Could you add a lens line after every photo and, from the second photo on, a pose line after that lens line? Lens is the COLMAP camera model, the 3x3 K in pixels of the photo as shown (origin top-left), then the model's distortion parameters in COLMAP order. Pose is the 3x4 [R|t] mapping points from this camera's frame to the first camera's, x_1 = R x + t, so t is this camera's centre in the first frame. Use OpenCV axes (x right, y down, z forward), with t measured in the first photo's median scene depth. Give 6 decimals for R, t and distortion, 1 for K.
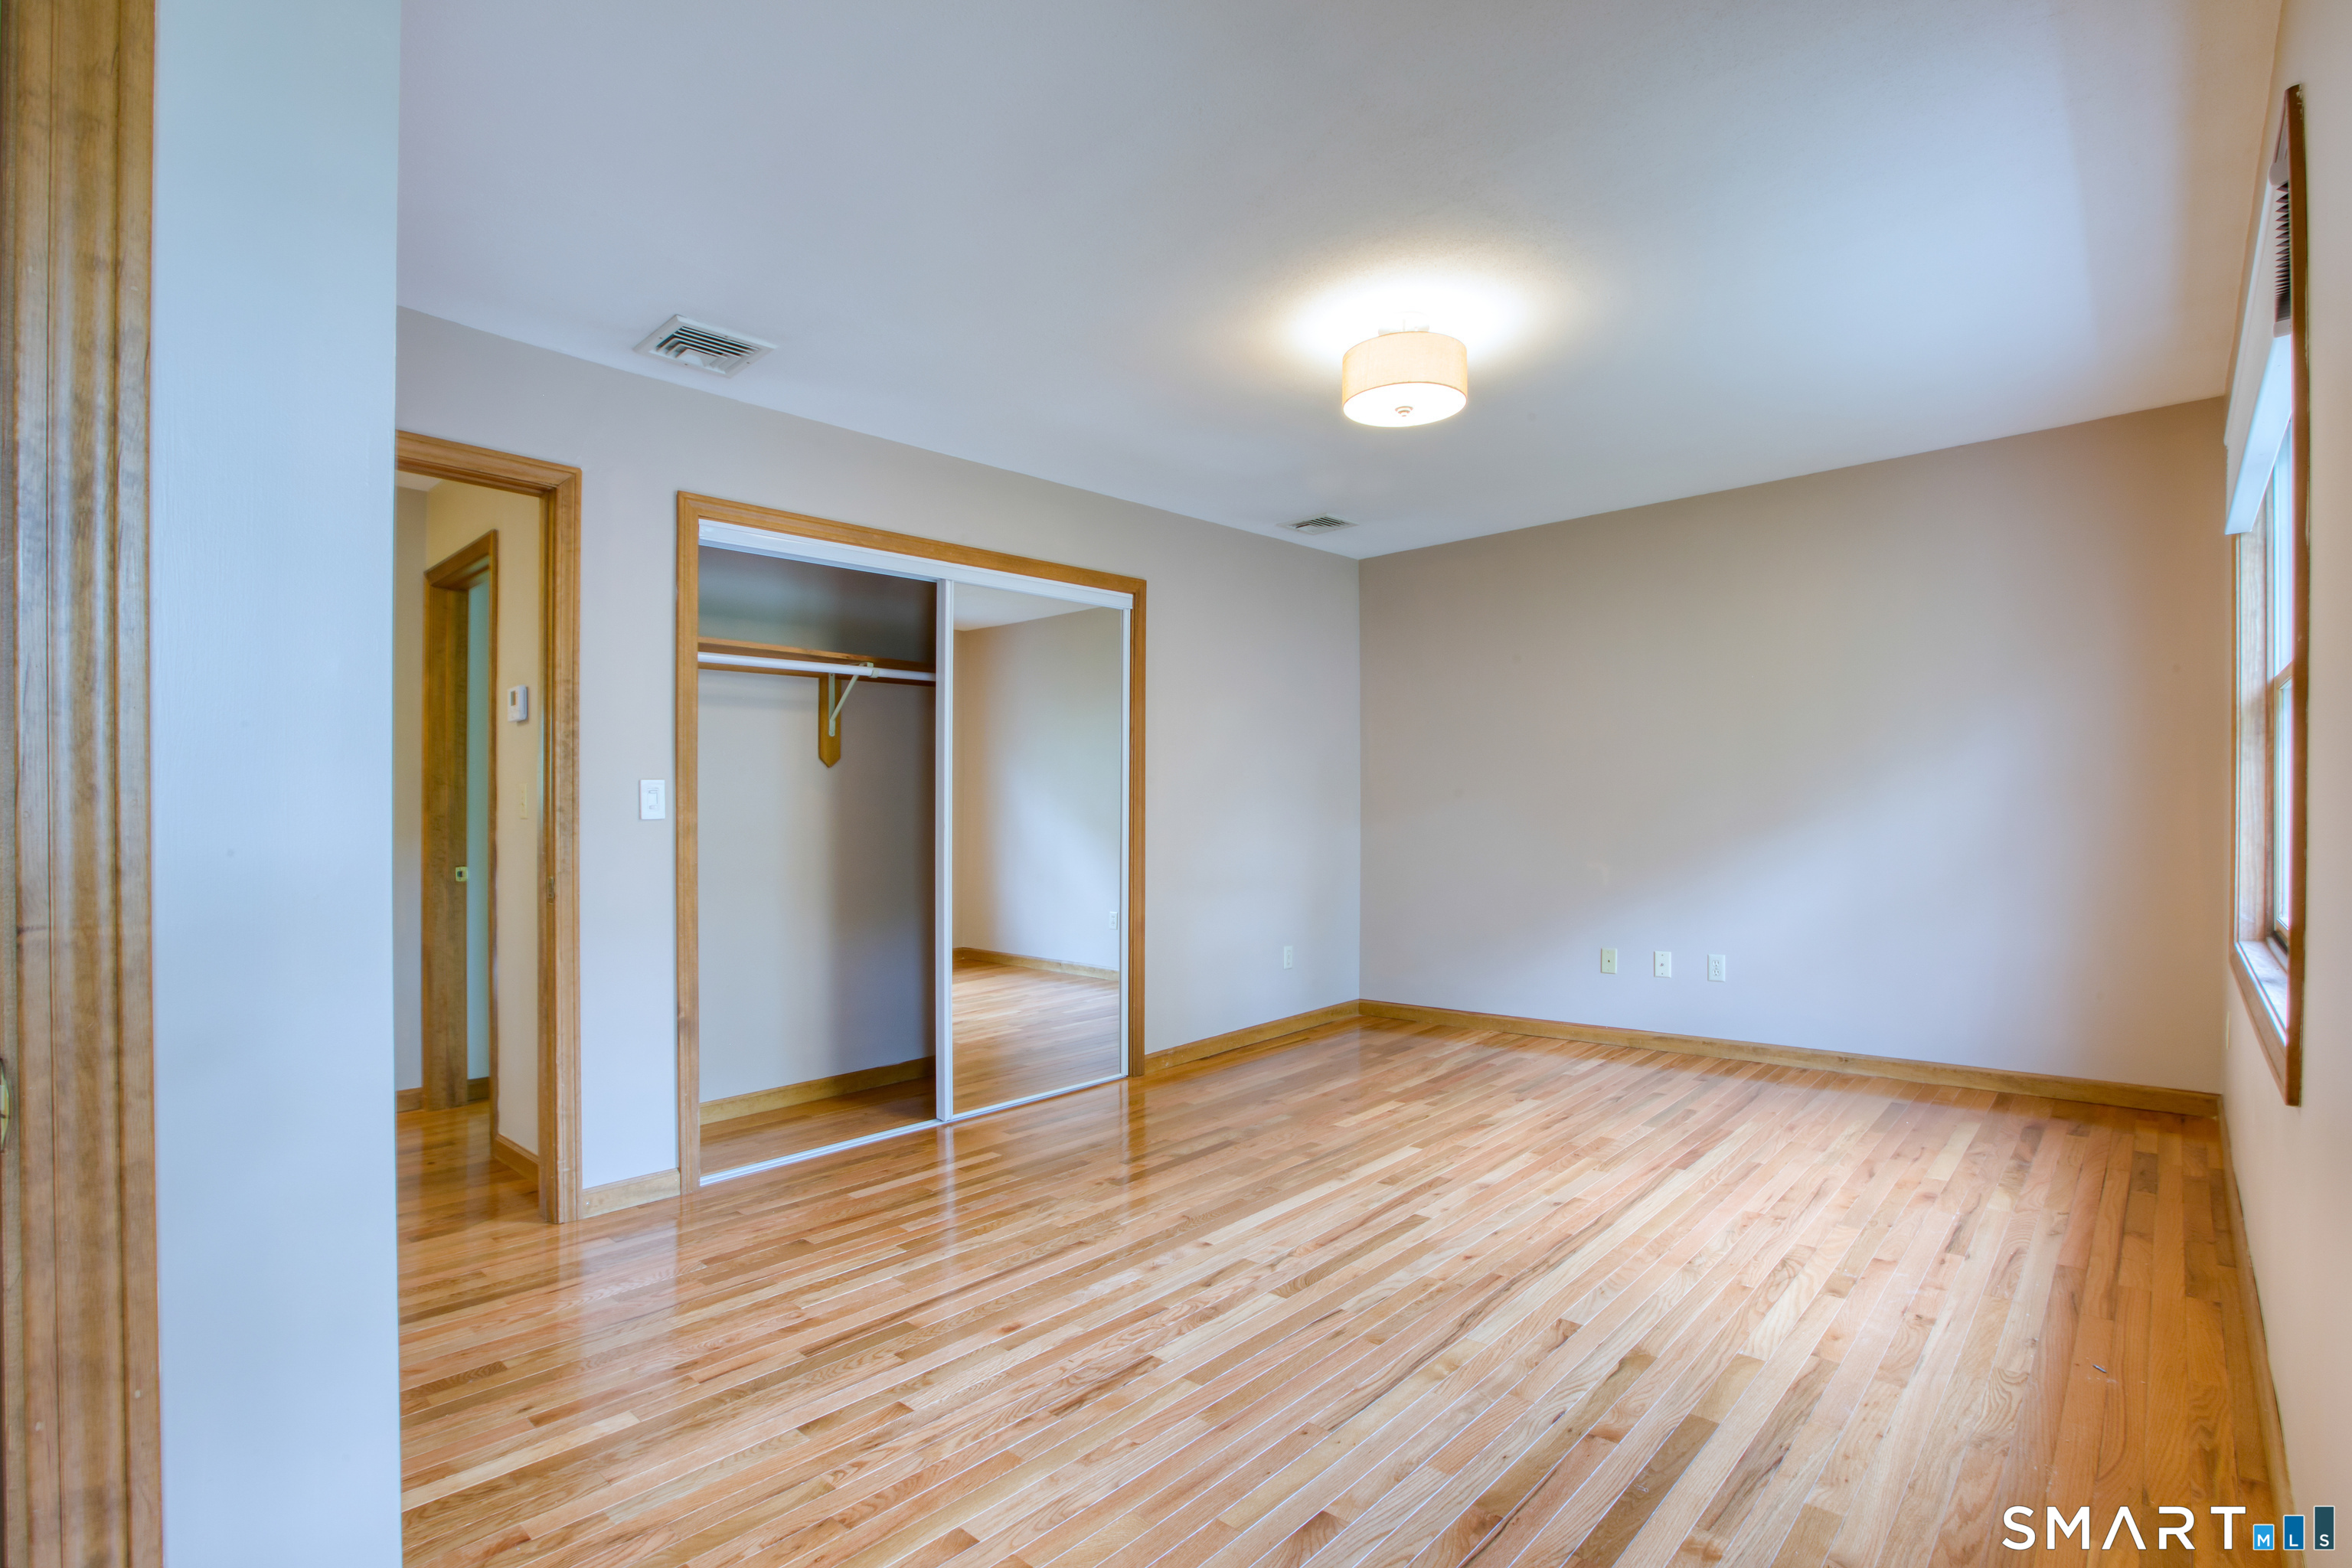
lens RADIAL K [[1075.5, 0, 1178.5], [0, 1075.5, 793.3], [0, 0, 1]] dist [-0.041990, 0.012395]
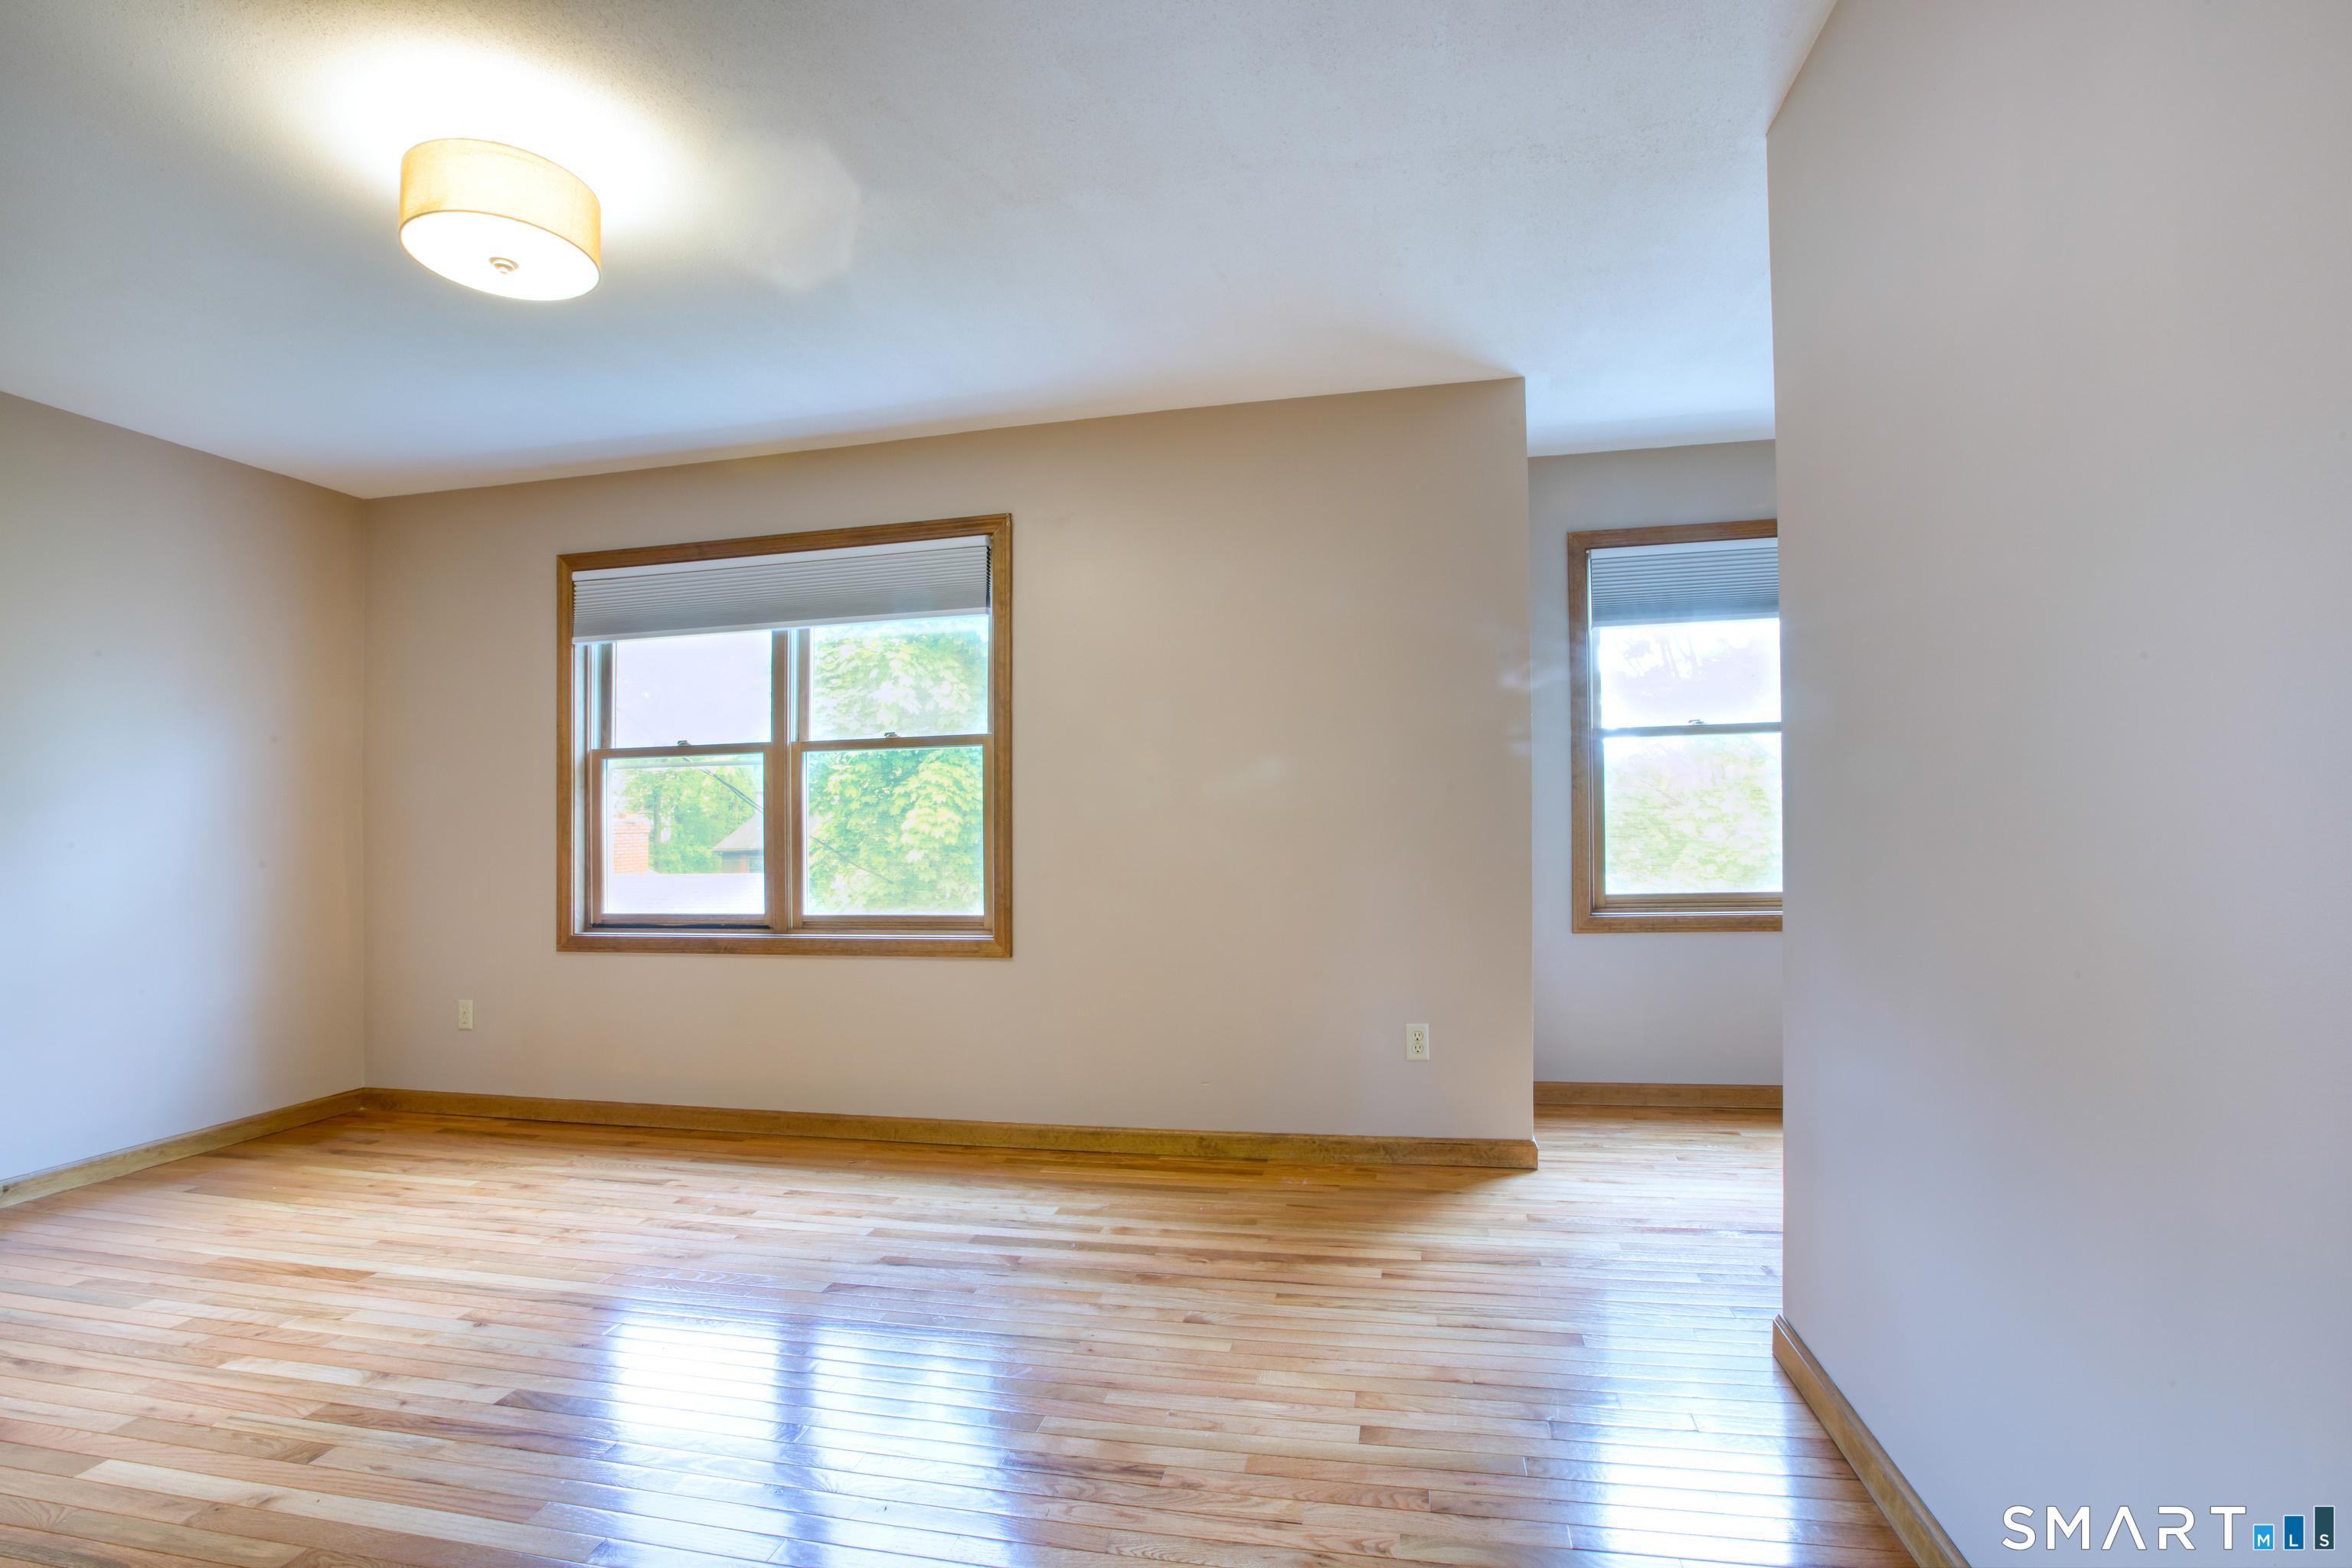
lens RADIAL K [[1075.5, 0, 1174.3], [0, 1075.5, 789.3], [0, 0, 1]] dist [-0.041990, 0.012395]
pose [[-0.453961, 0.042624, 0.890001, -0.605855], [0.019671, 0.999091, -0.037815, 0.017516], [-0.890804, 0.000341, -0.454387, 0.878002]]
